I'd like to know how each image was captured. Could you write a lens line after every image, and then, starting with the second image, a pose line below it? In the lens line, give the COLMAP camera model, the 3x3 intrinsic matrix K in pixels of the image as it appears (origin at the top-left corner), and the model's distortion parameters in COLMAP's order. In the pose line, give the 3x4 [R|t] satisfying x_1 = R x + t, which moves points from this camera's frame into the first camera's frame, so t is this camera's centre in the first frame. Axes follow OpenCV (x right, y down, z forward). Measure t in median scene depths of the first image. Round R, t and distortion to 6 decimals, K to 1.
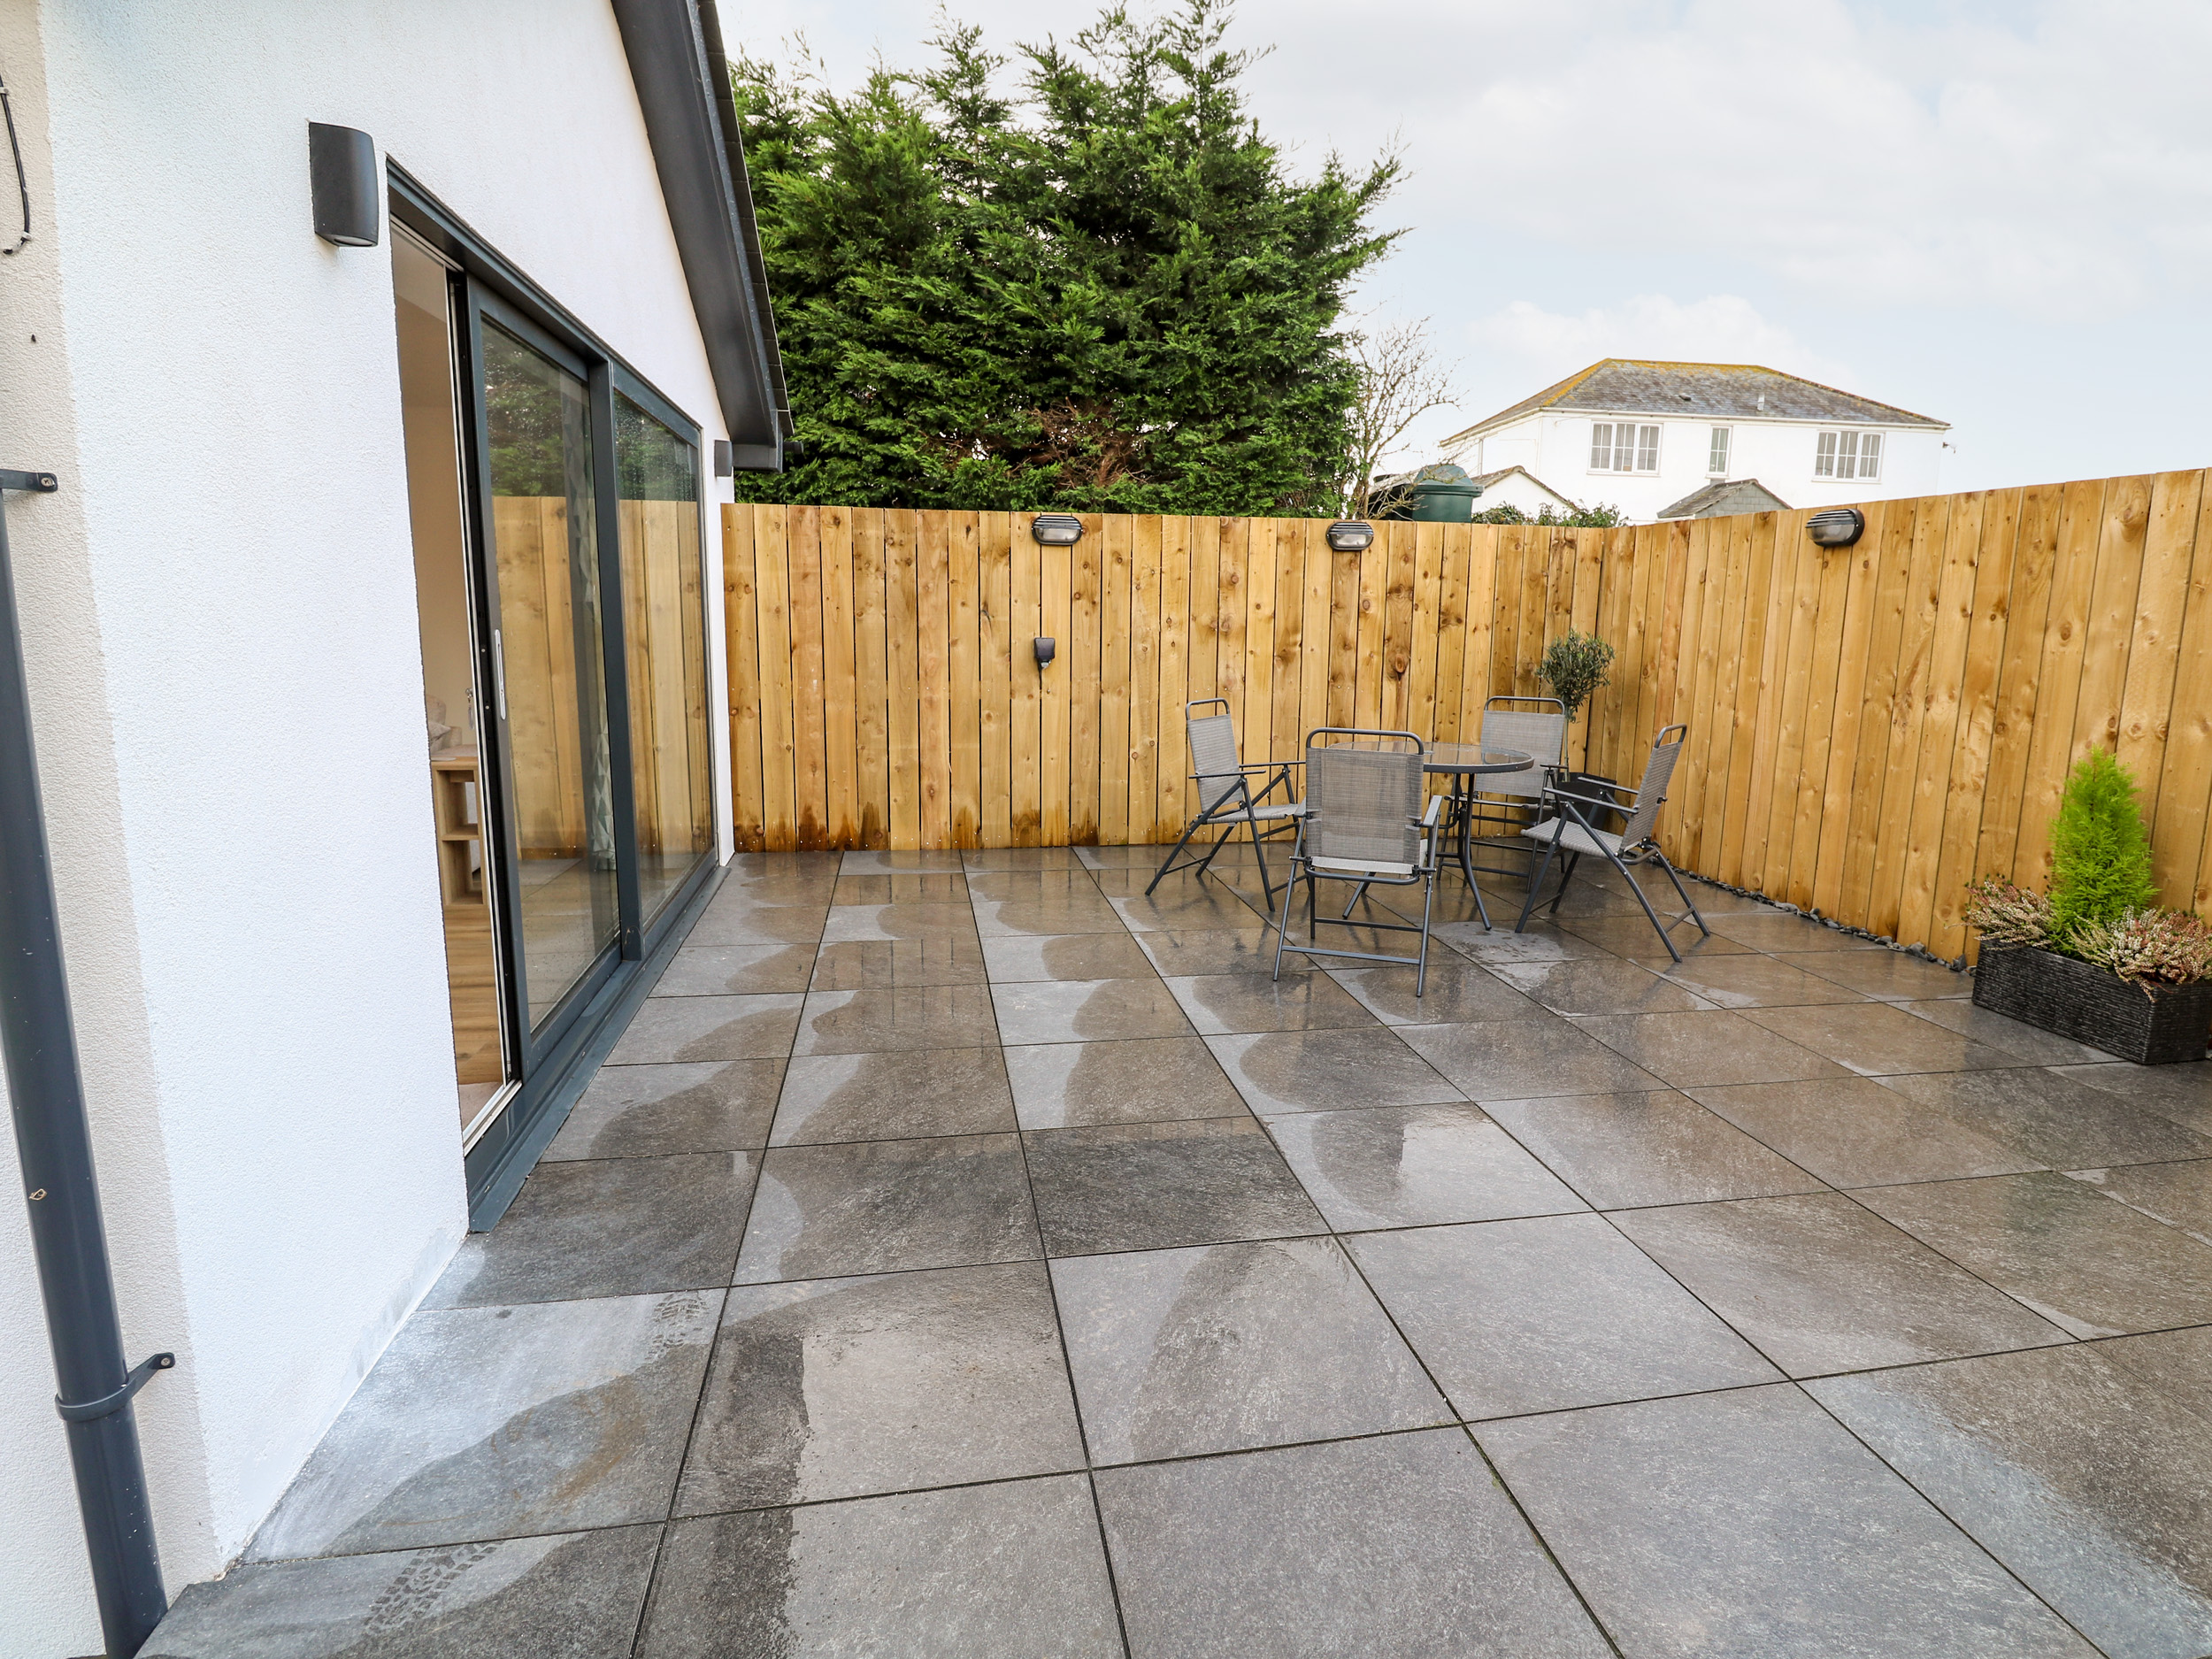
lens RADIAL K [[1216.5, 0, 1140.1], [0, 1216.5, 815.4], [0, 0, 1]] dist [-0.004224, -0.012578]
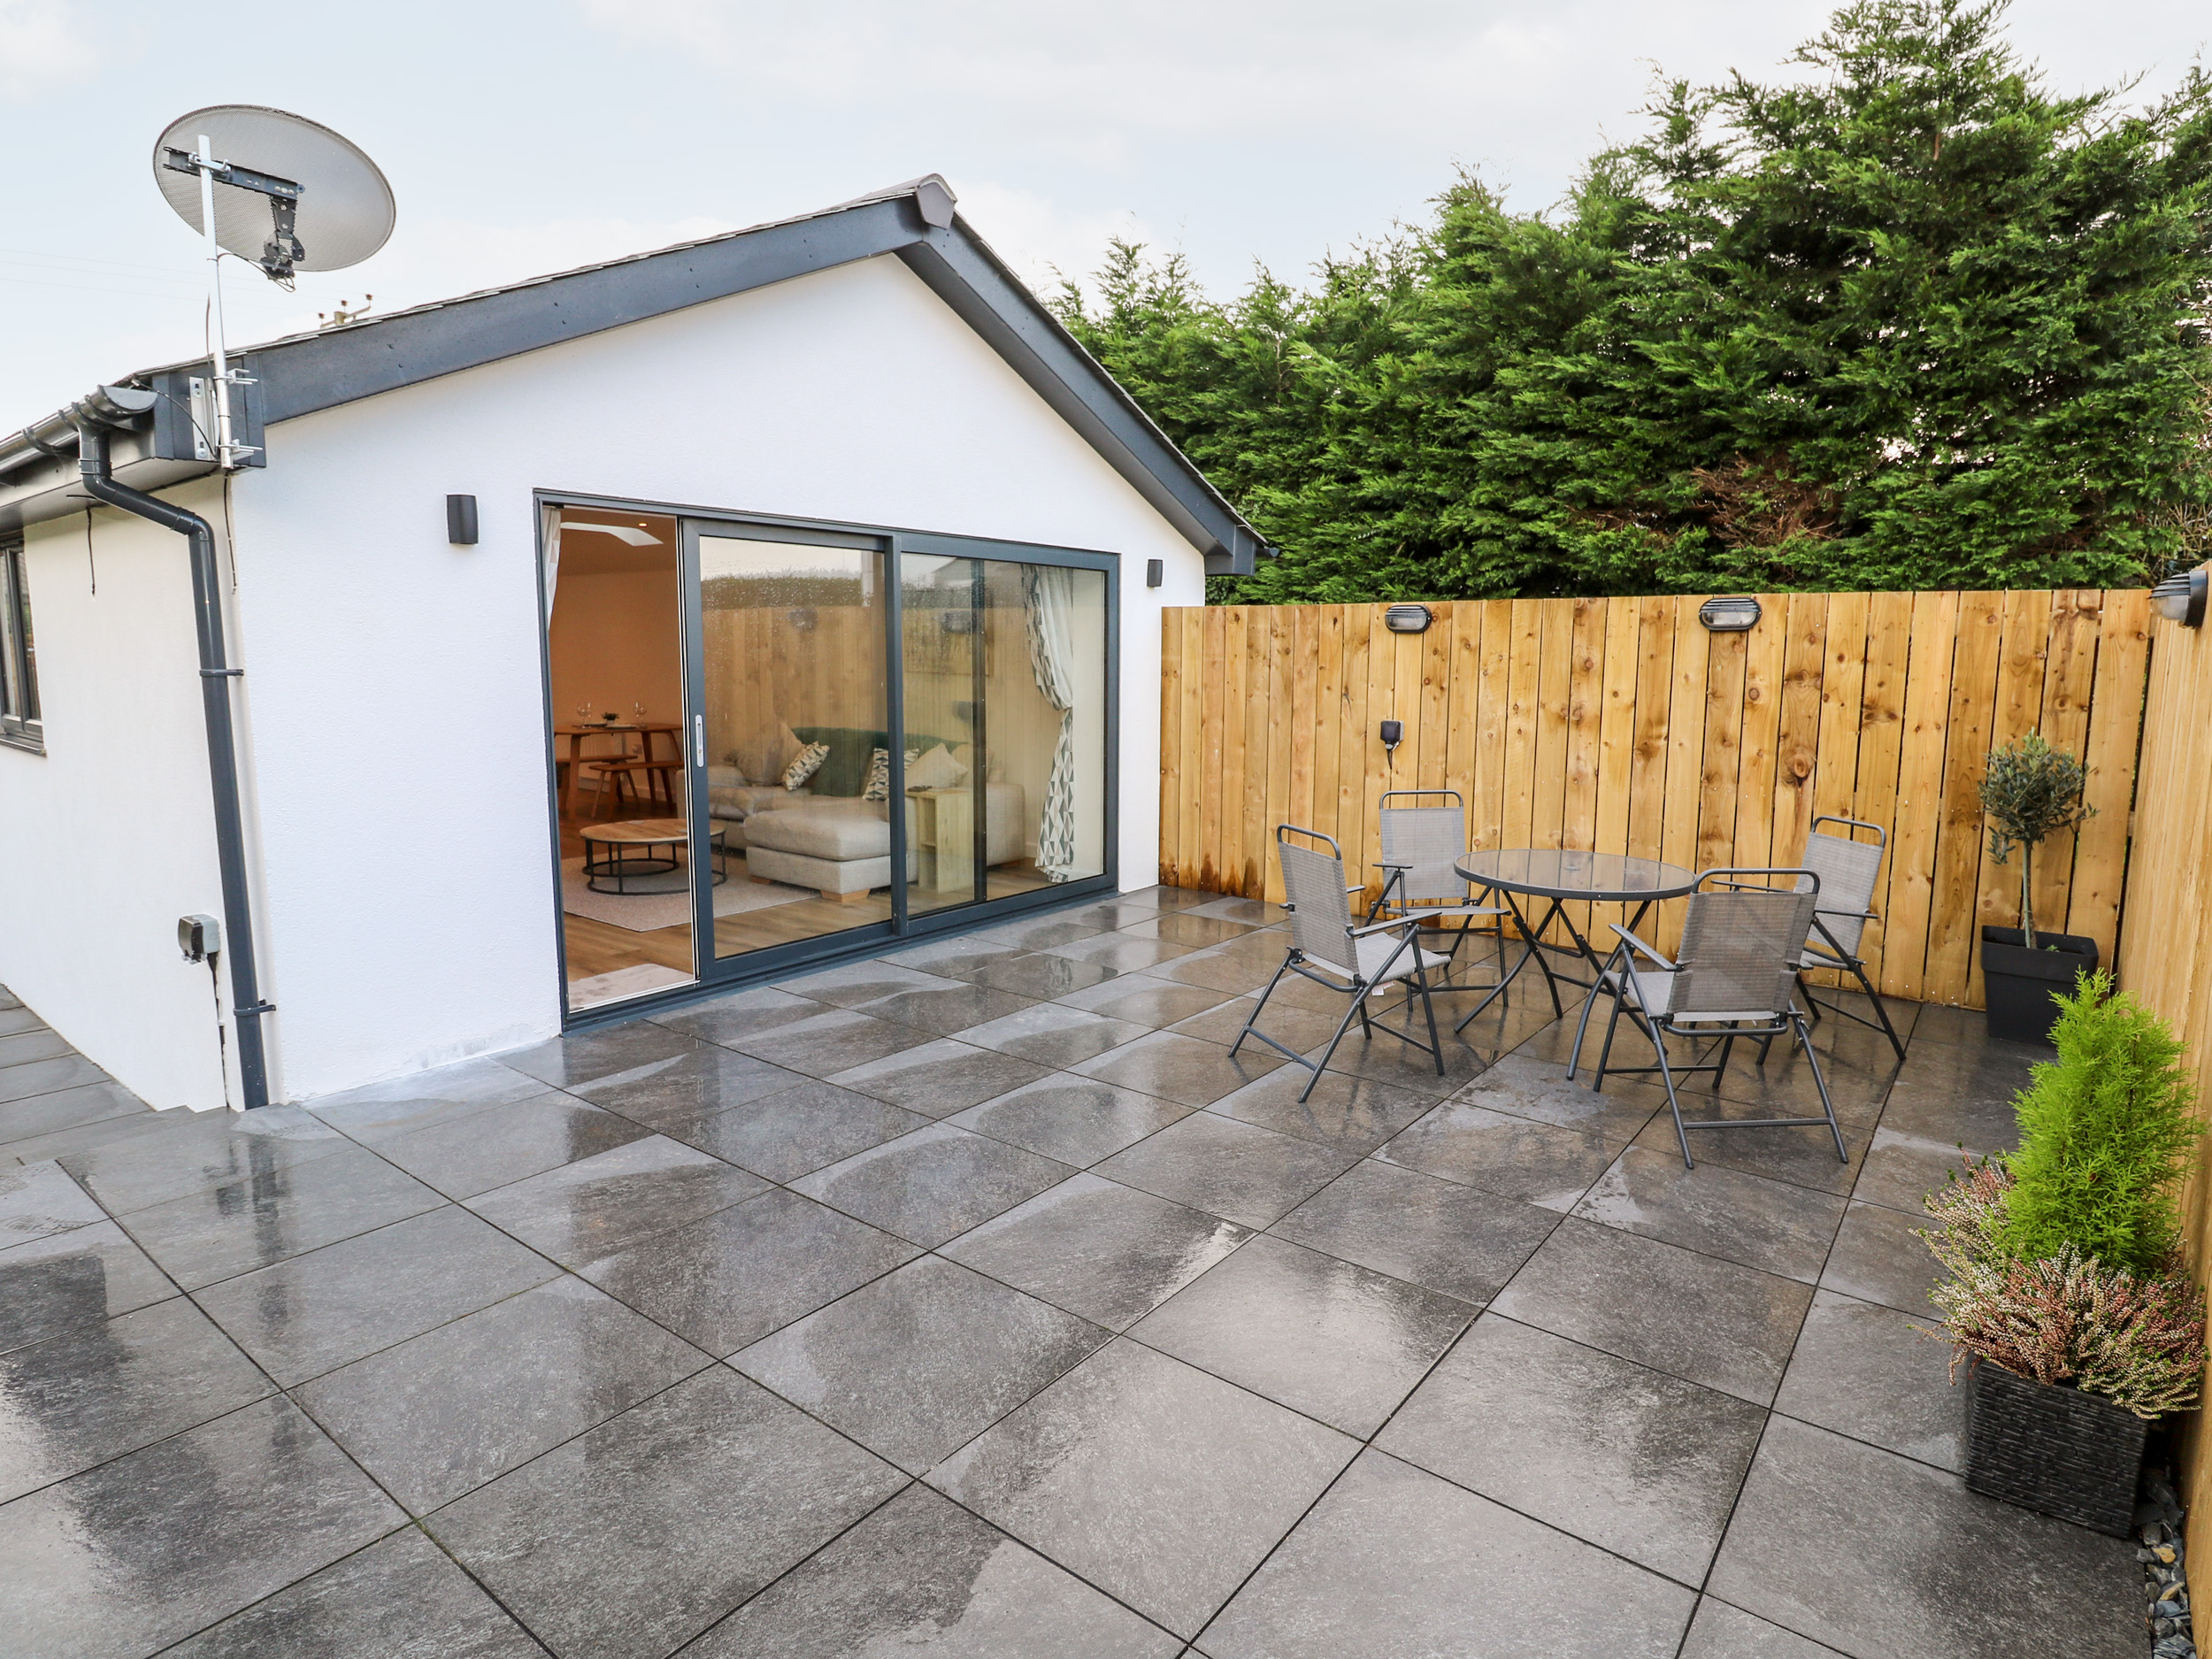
lens RADIAL K [[1216.5, 0, 1140.1], [0, 1216.5, 815.4], [0, 0, 1]] dist [-0.004224, -0.012578]
pose [[0.666871, 0.091681, -0.739512, 0.543661], [-0.123100, 0.992322, 0.012015, -0.049892], [0.734935, 0.083022, 0.673037, 0.139154]]
